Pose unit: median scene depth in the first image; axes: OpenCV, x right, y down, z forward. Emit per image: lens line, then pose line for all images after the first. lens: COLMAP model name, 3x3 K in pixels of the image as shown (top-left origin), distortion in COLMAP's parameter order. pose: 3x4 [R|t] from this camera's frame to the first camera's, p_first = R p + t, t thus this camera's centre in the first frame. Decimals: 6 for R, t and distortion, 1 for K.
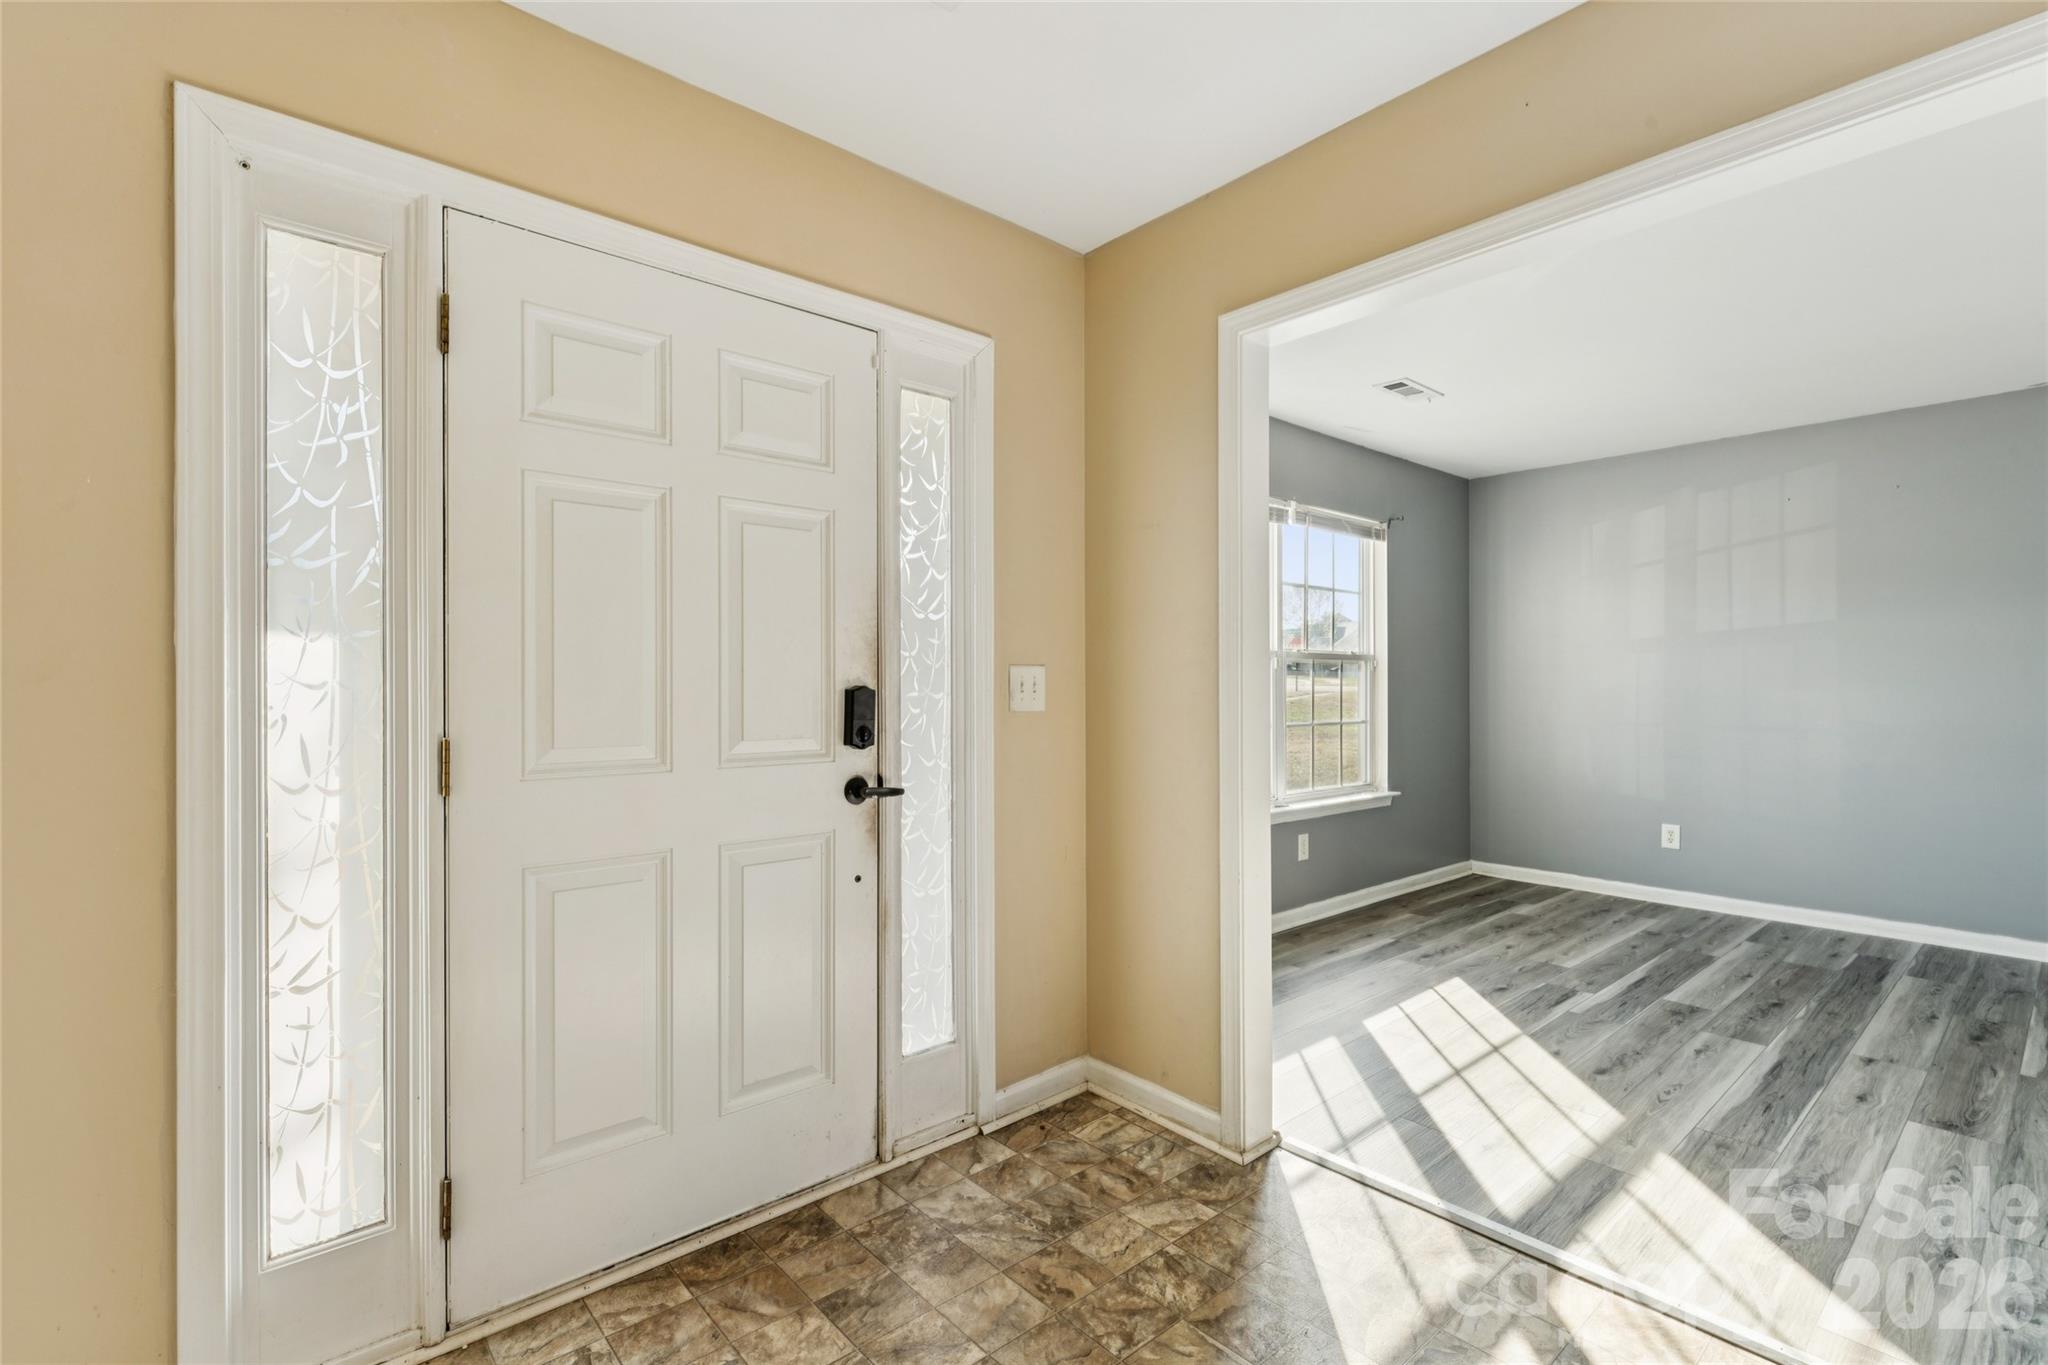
lens RADIAL K [[936.4, 0, 1026.4], [0, 936.4, 682.5], [0, 0, 1]] dist [-0.002700, 0.003164]
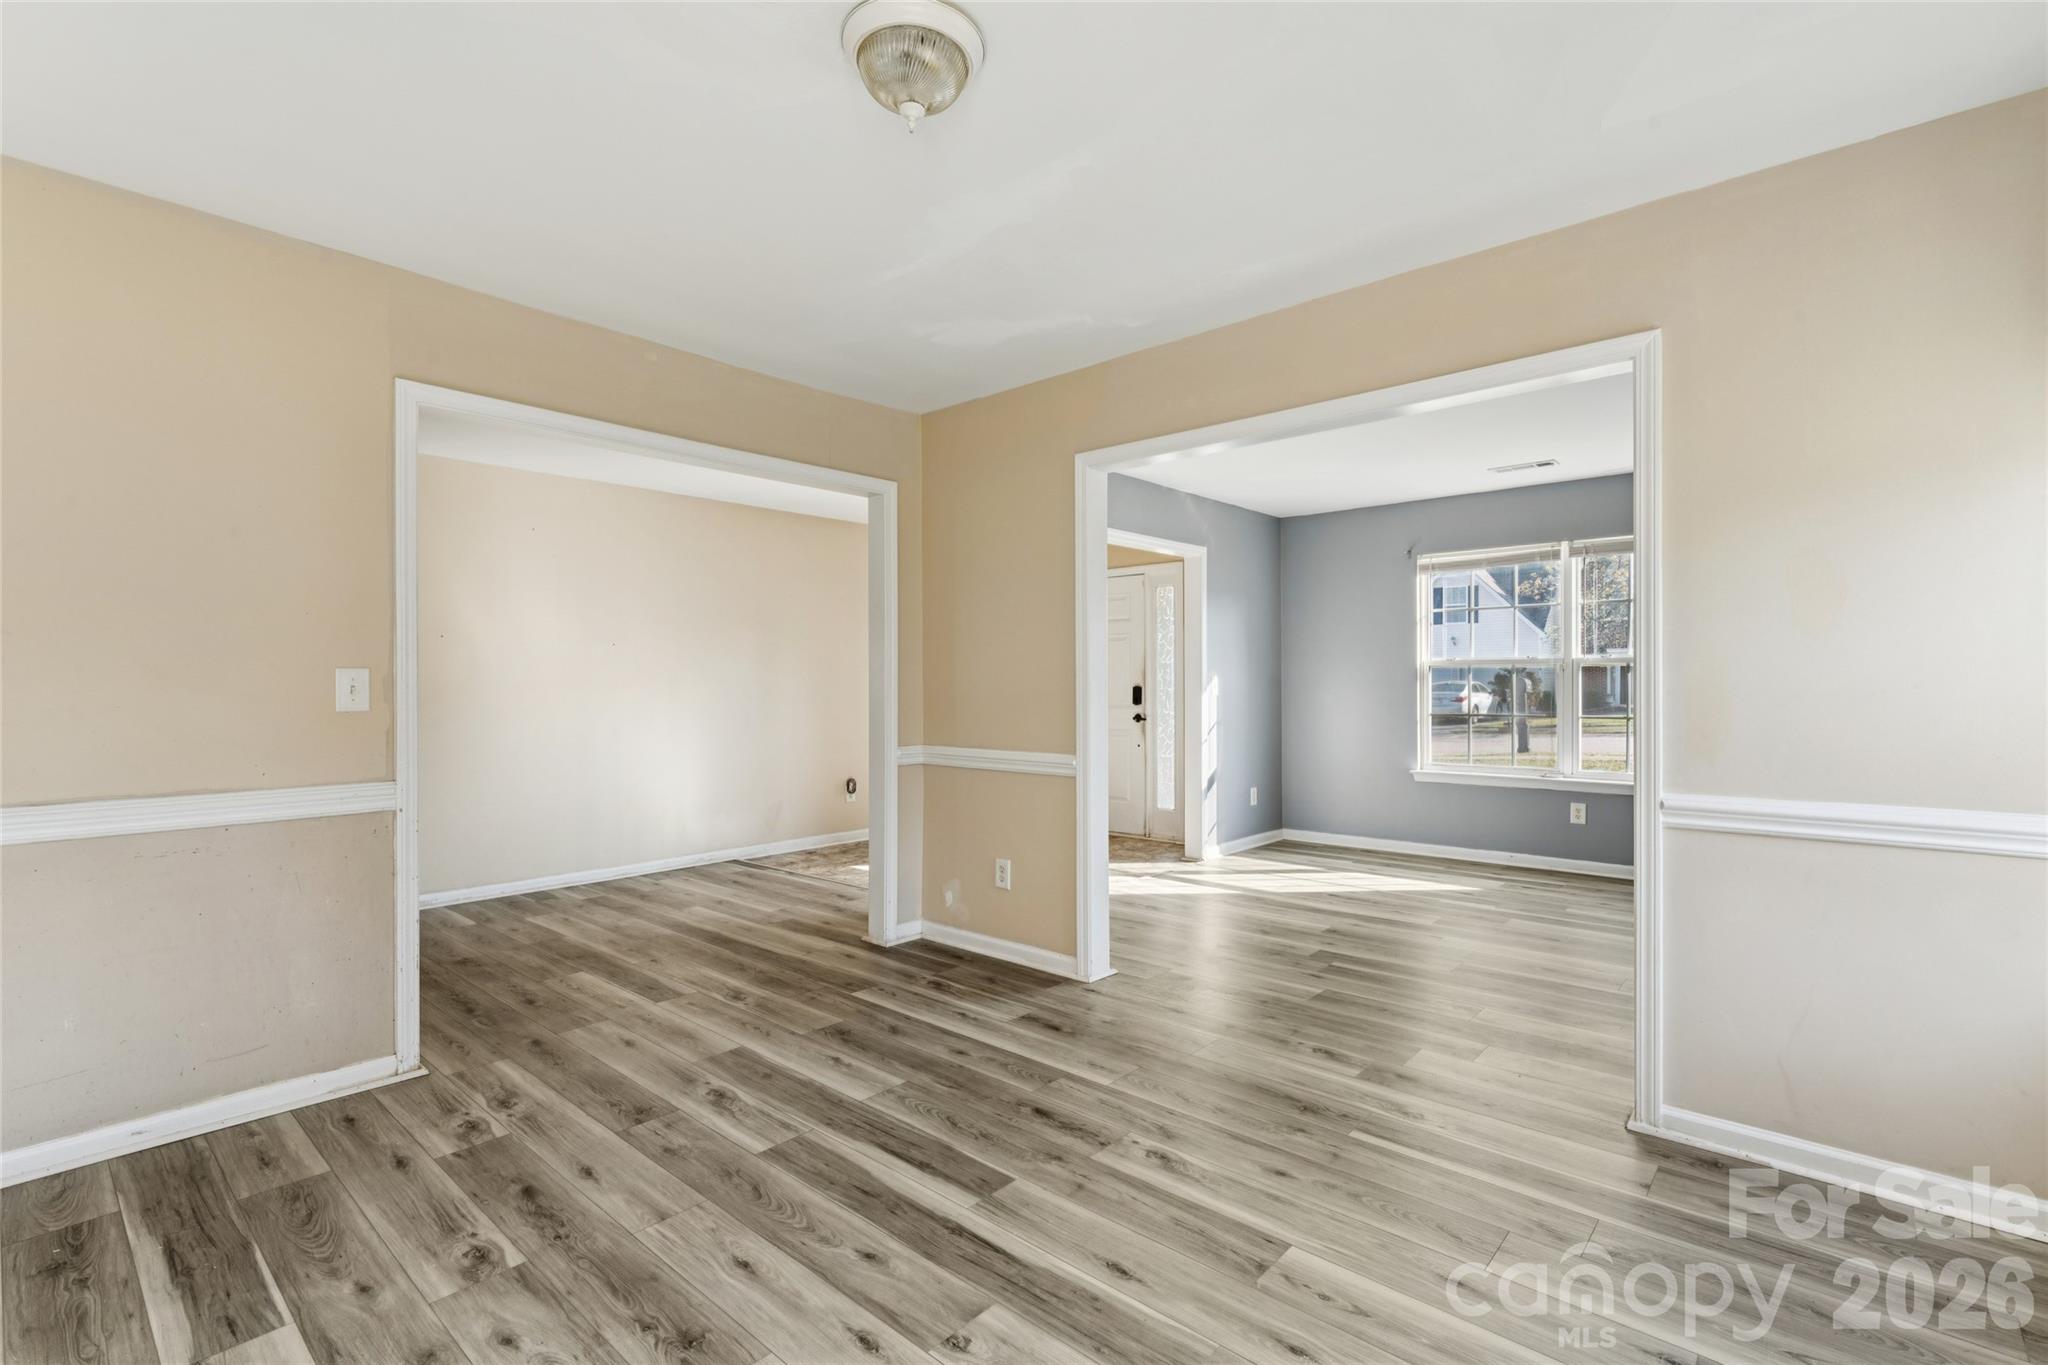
lens RADIAL K [[936.4, 0, 1029.5], [0, 936.4, 689.5], [0, 0, 1]] dist [-0.002700, 0.003164]
pose [[0.127661, 0.006031, -0.991800, 1.998918], [0.003570, 0.999972, 0.006540, -0.003676], [0.991811, -0.004376, 0.127636, 0.147010]]
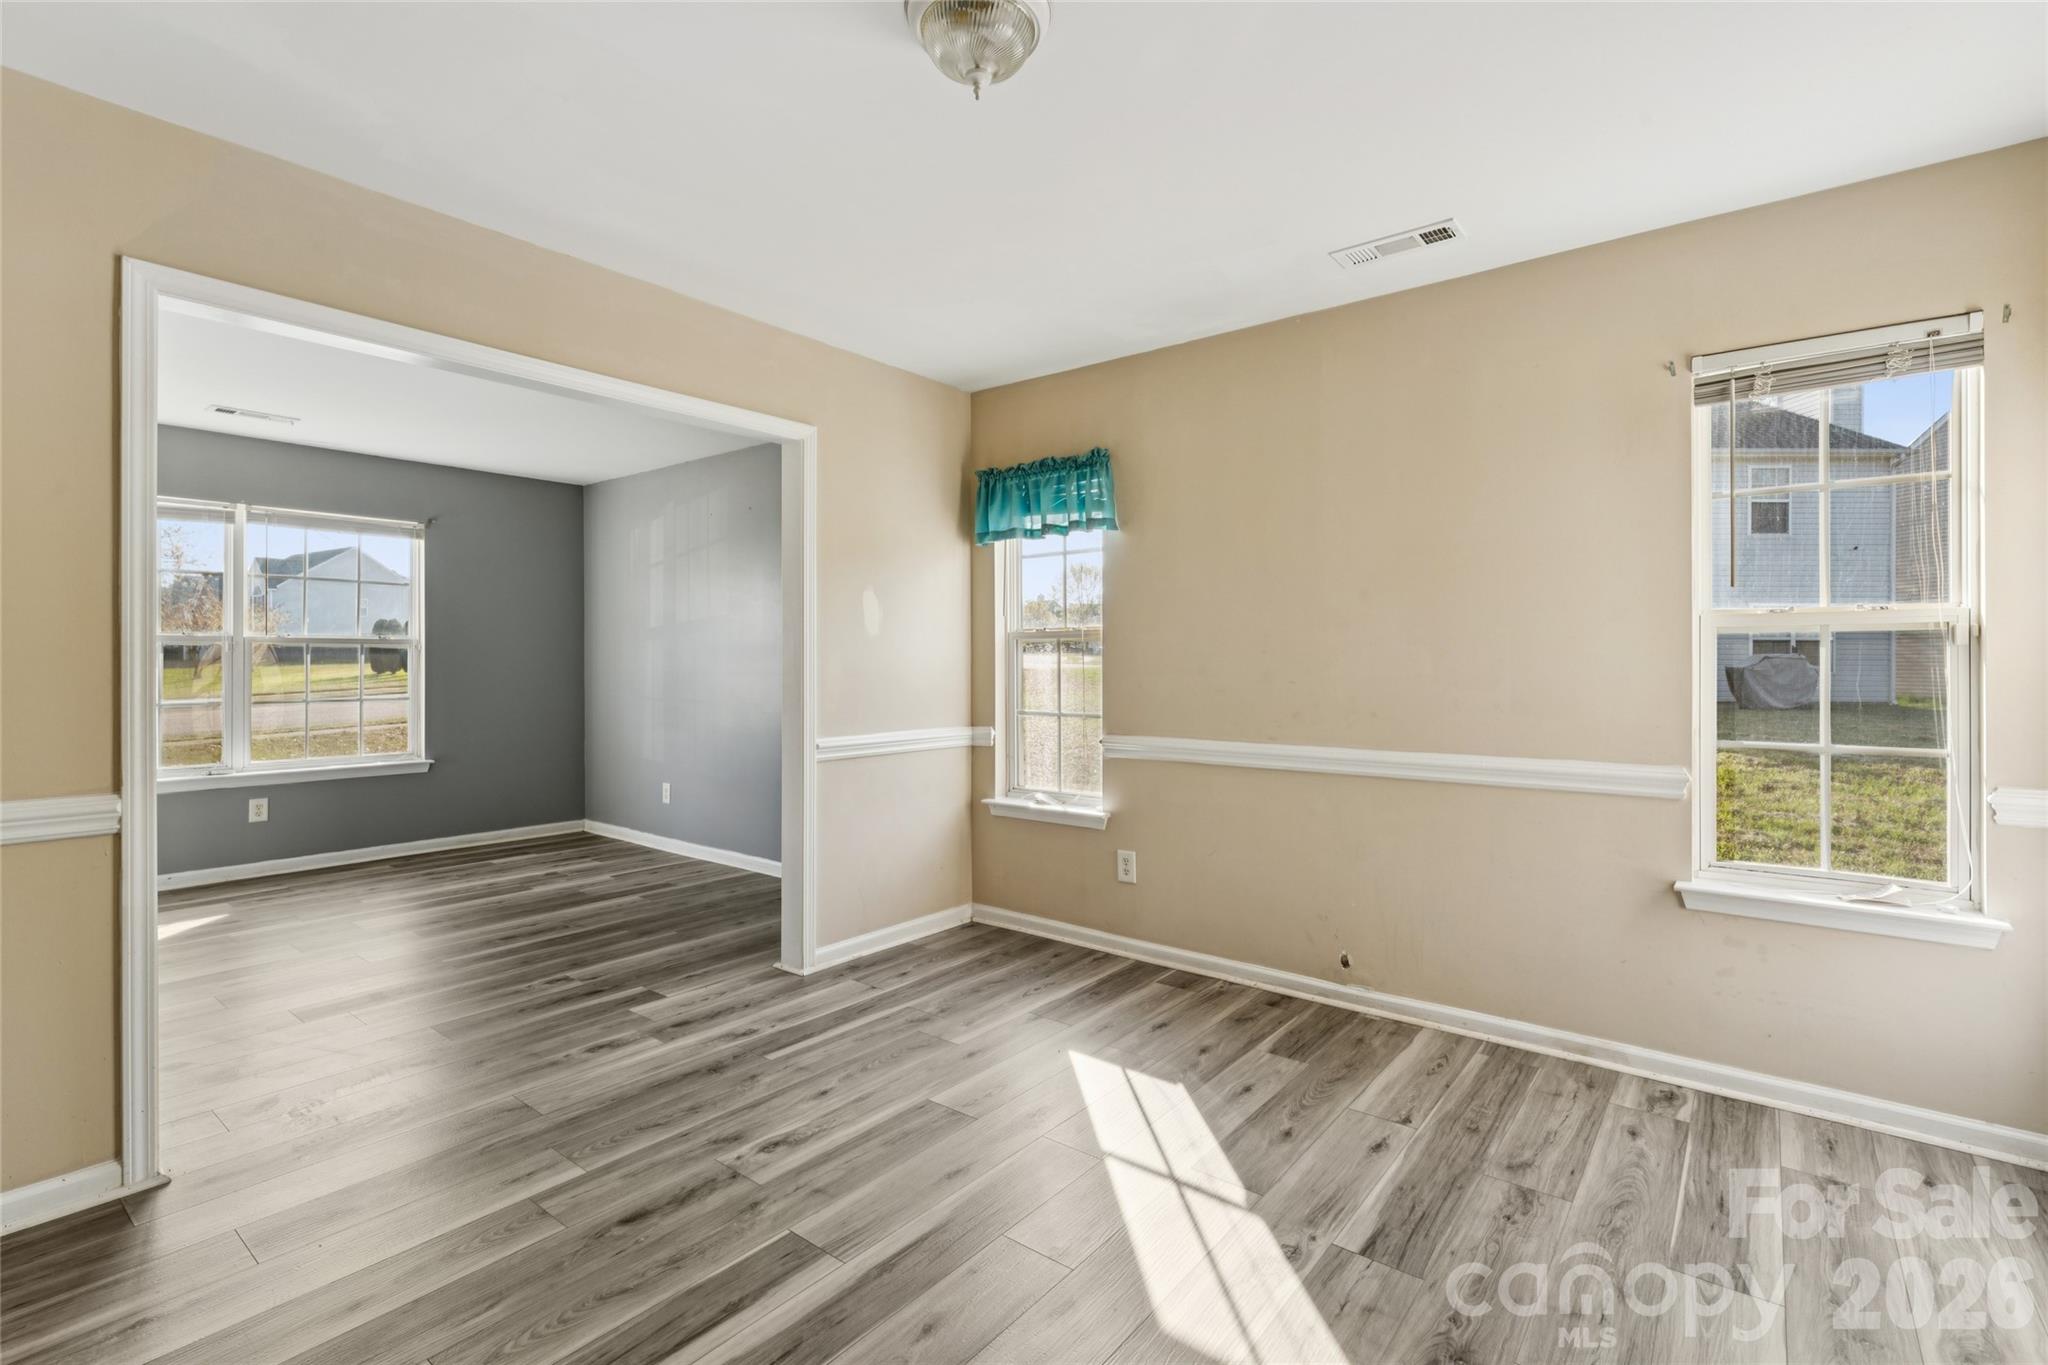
lens RADIAL K [[936.4, 0, 1012.2], [0, 936.4, 664.7], [0, 0, 1]] dist [-0.002700, 0.003164]
pose [[0.984546, -0.000936, 0.175124, 1.370552], [0.000209, 0.999991, 0.004172, -0.006331], [-0.175126, -0.004071, 0.984538, -0.377154]]
